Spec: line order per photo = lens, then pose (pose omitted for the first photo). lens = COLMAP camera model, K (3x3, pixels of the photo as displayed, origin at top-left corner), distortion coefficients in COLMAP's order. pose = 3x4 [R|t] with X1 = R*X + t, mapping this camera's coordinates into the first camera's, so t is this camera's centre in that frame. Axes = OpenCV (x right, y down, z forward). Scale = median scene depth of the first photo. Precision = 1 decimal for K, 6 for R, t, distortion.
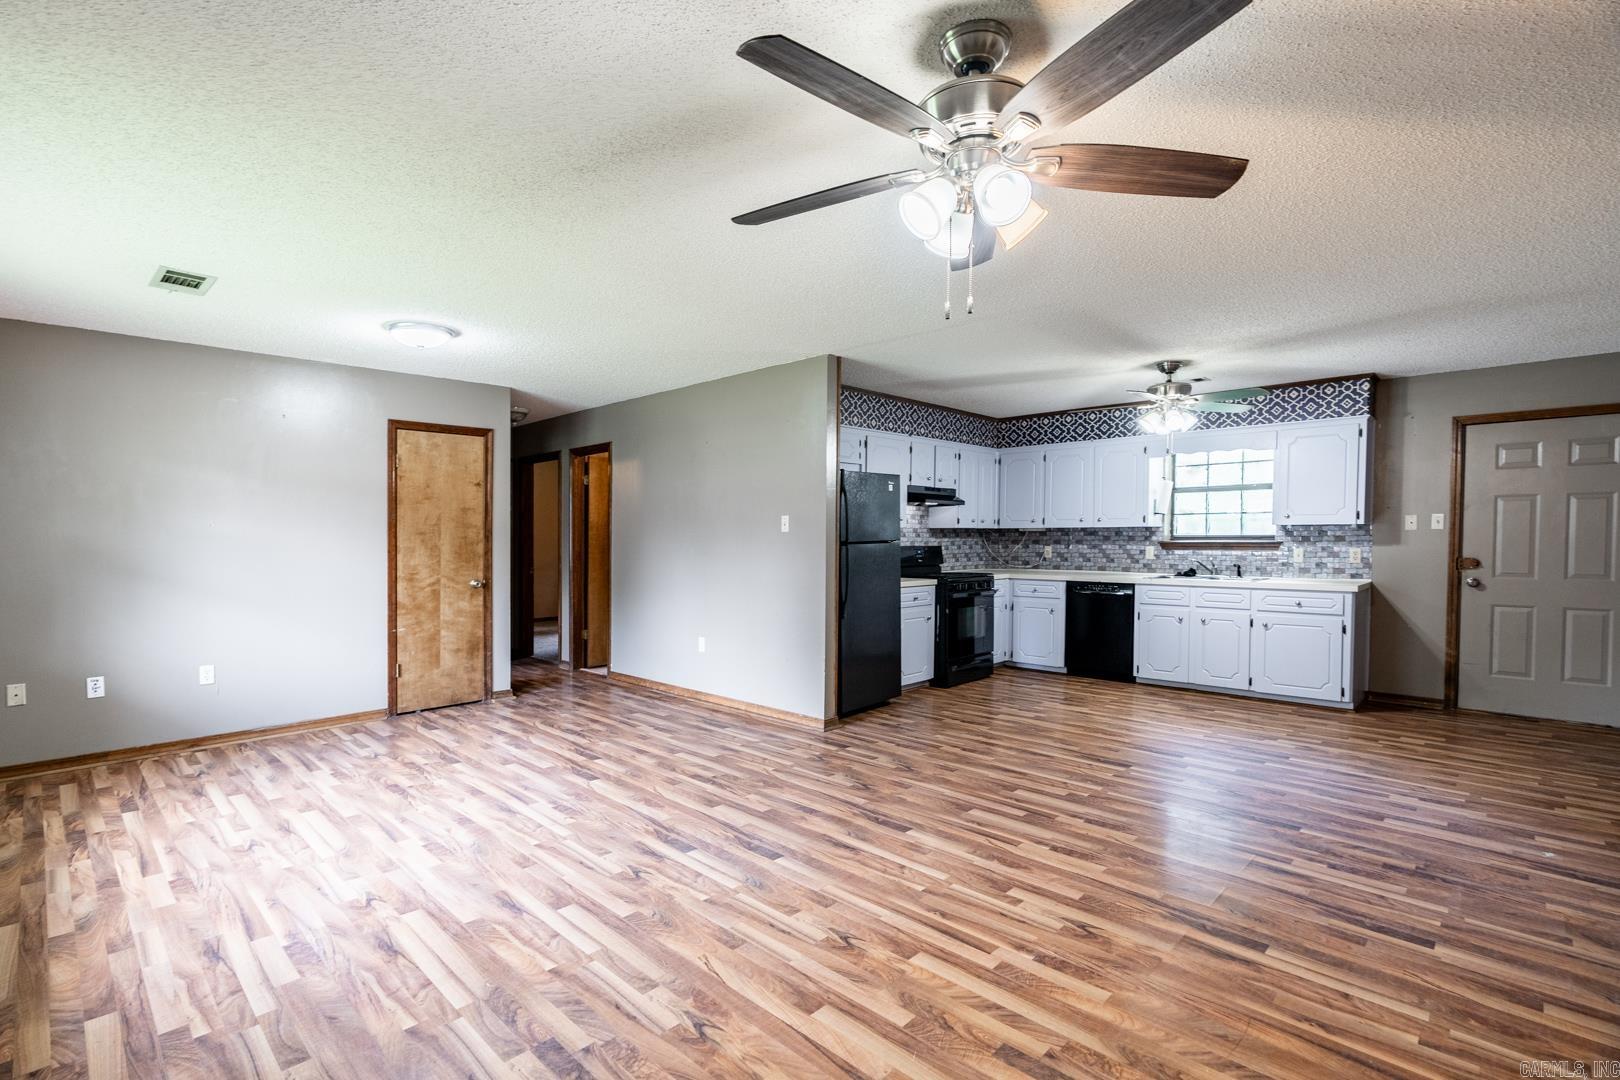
lens RADIAL K [[747.9, 0, 811.7], [0, 747.9, 585.2], [0, 0, 1]] dist [-0.012684, 0.000077]
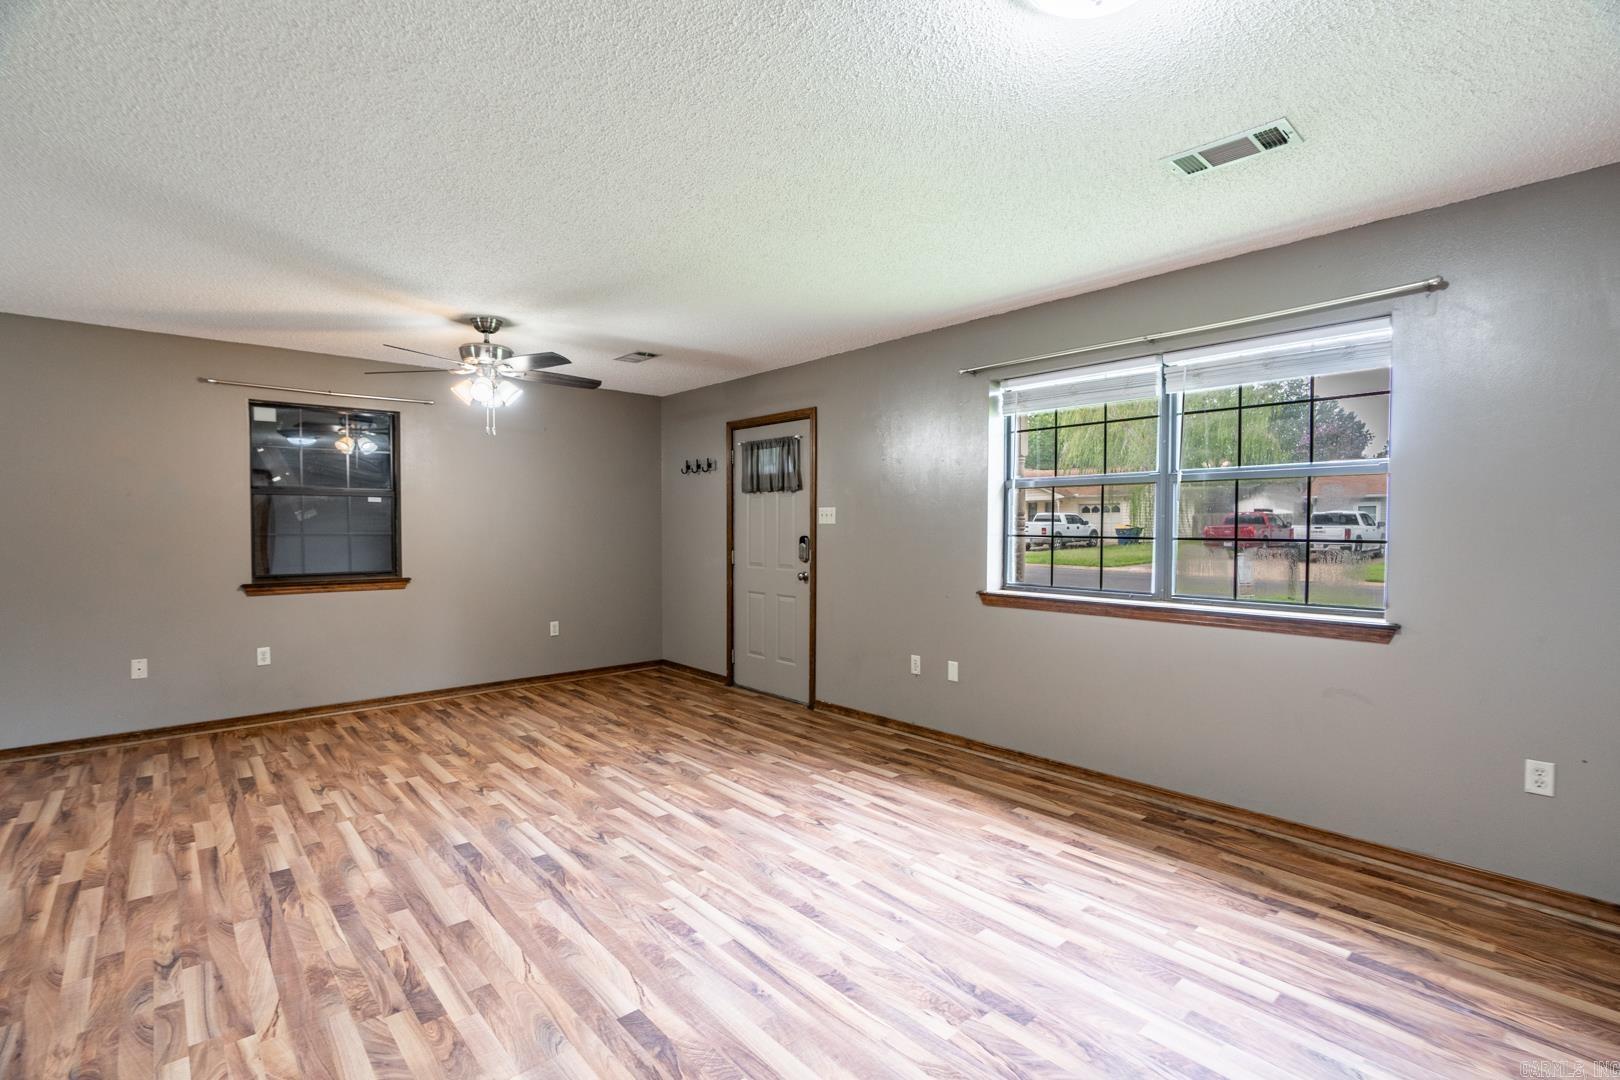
lens RADIAL K [[743.4, 0, 795.1], [0, 743.4, 549.7], [0, 0, 1]] dist [-0.002269, 0.000099]
pose [[-0.995446, 0.001943, 0.095303, -0.340945], [0.011324, 0.995123, 0.097992, -0.073006], [-0.094648, 0.098625, -0.990613, 1.101700]]
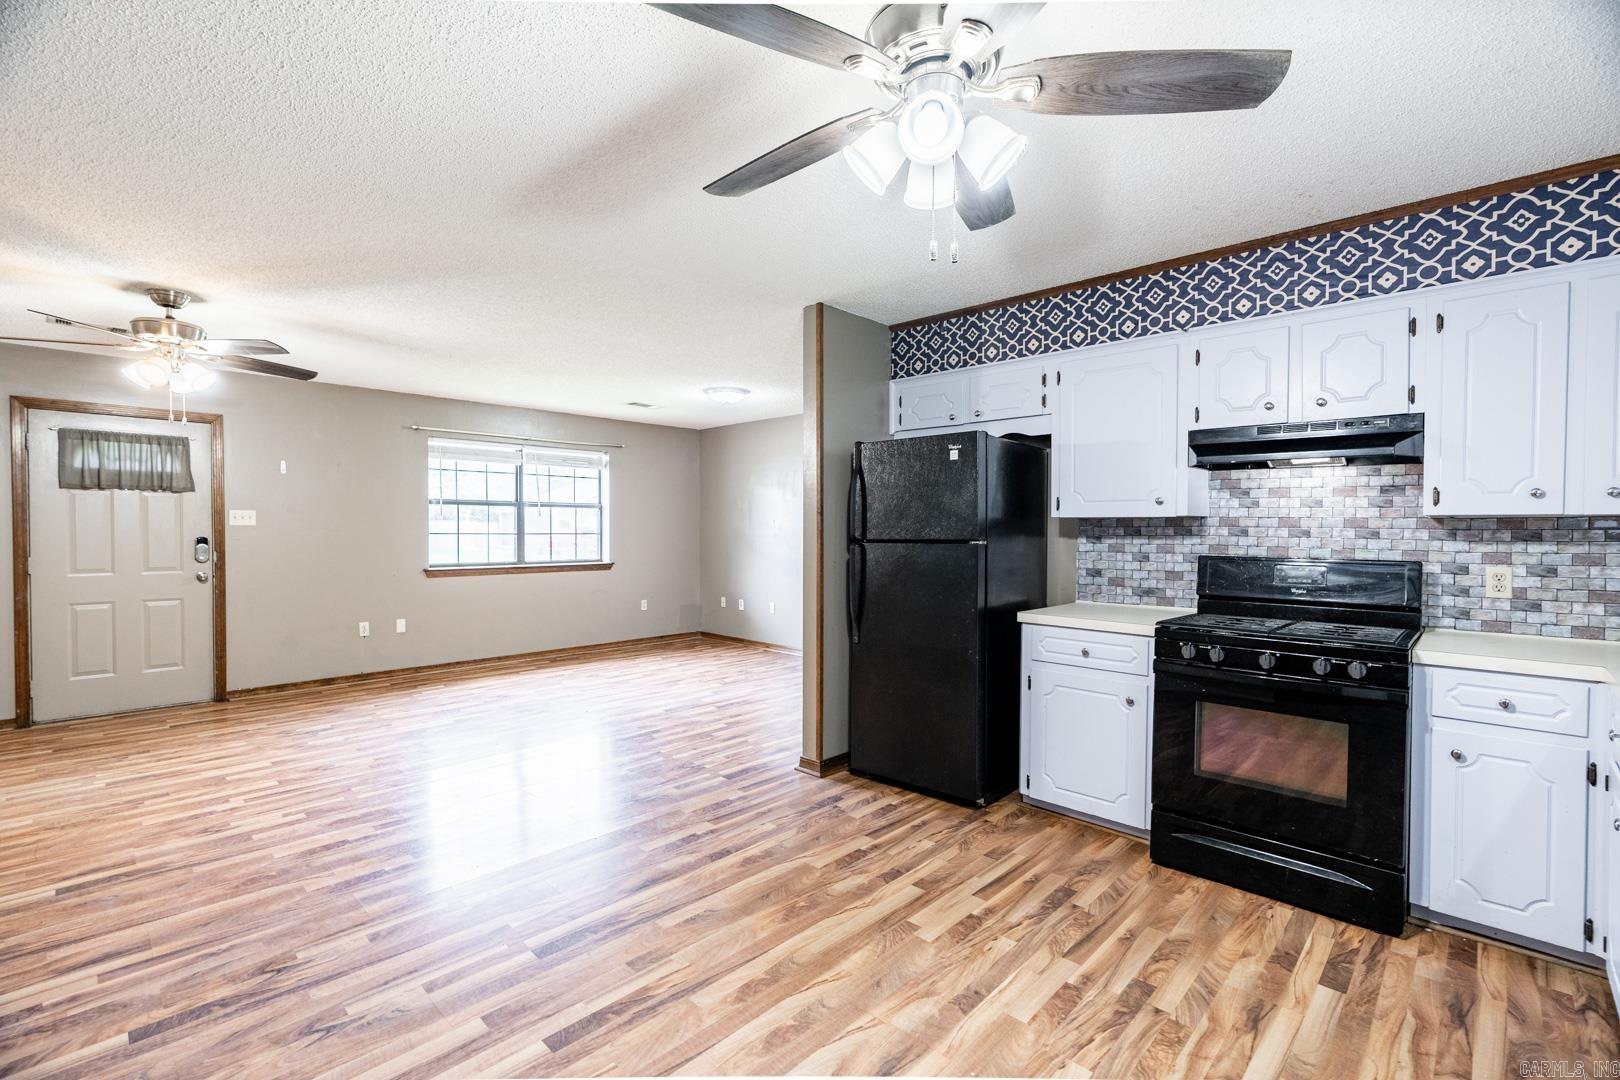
lens RADIAL K [[726.7, 0, 808.5], [0, 726.7, 545.1], [0, 0, 1]] dist [0.005258, 0.000150]
pose [[-0.007068, 0.027838, -0.999587, 0.762434], [-0.070202, 0.997132, 0.028266, -0.068746], [0.997508, 0.070373, -0.005093, 0.944033]]
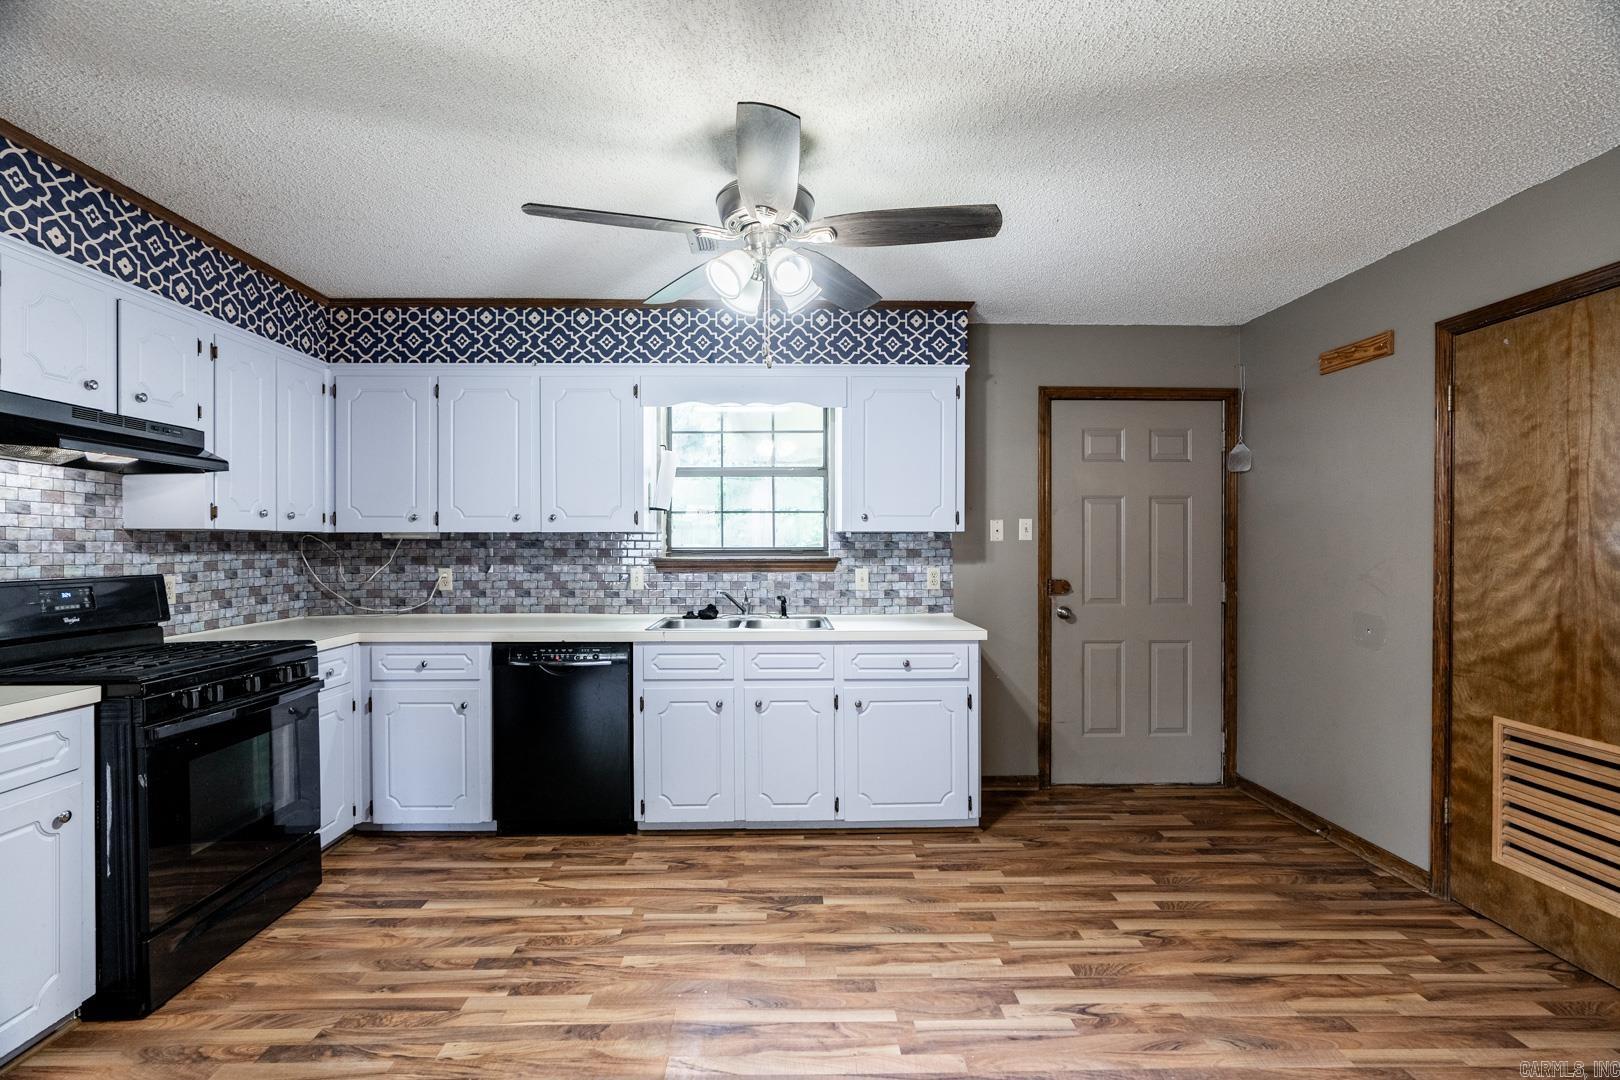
lens RADIAL K [[743.4, 0, 795.1], [0, 743.4, 549.7], [0, 0, 1]] dist [-0.002269, 0.000099]
pose [[0.714554, -0.001739, 0.699578, 0.191378], [0.043332, 0.998187, -0.041778, -0.048660], [-0.698237, 0.060167, 0.713334, 0.681868]]
